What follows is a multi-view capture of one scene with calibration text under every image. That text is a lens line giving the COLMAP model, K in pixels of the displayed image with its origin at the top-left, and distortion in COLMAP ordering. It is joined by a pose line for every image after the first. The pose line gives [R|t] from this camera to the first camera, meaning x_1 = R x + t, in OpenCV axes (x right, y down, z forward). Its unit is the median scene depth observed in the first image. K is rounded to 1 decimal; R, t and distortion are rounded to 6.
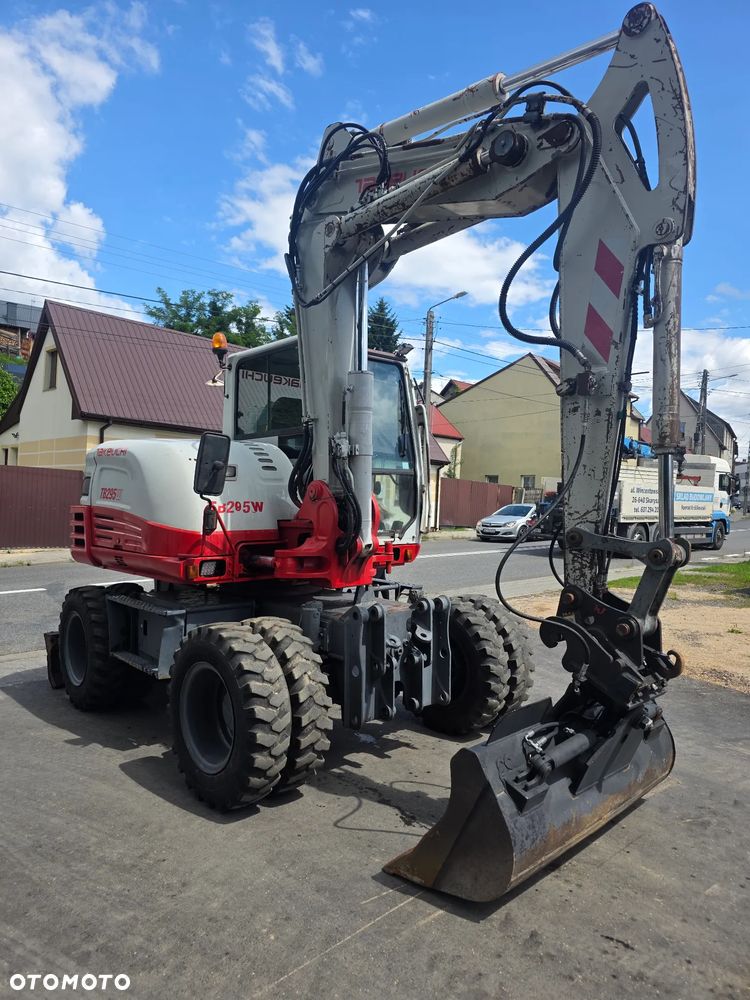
lens RADIAL K [[666.0, 0, 364.1], [0, 666.0, 497.8], [0, 0, 1]] dist [0.069655, -0.074436]
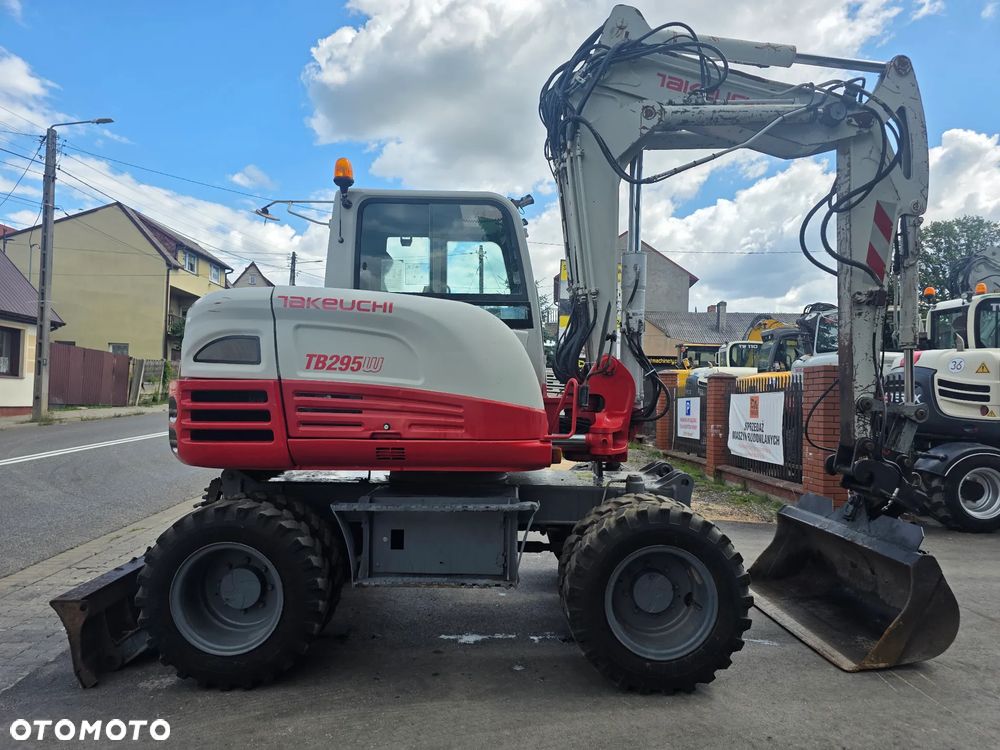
lens RADIAL K [[677.2, 0, 500.6], [0, 677.2, 372.2], [0, 0, 1]] dist [0.050957, -0.047657]
pose [[0.650641, 0.011616, 0.759296, -0.827725], [-0.012925, 0.999908, -0.004222, 0.005499], [-0.759275, -0.007067, 0.650731, 0.407184]]
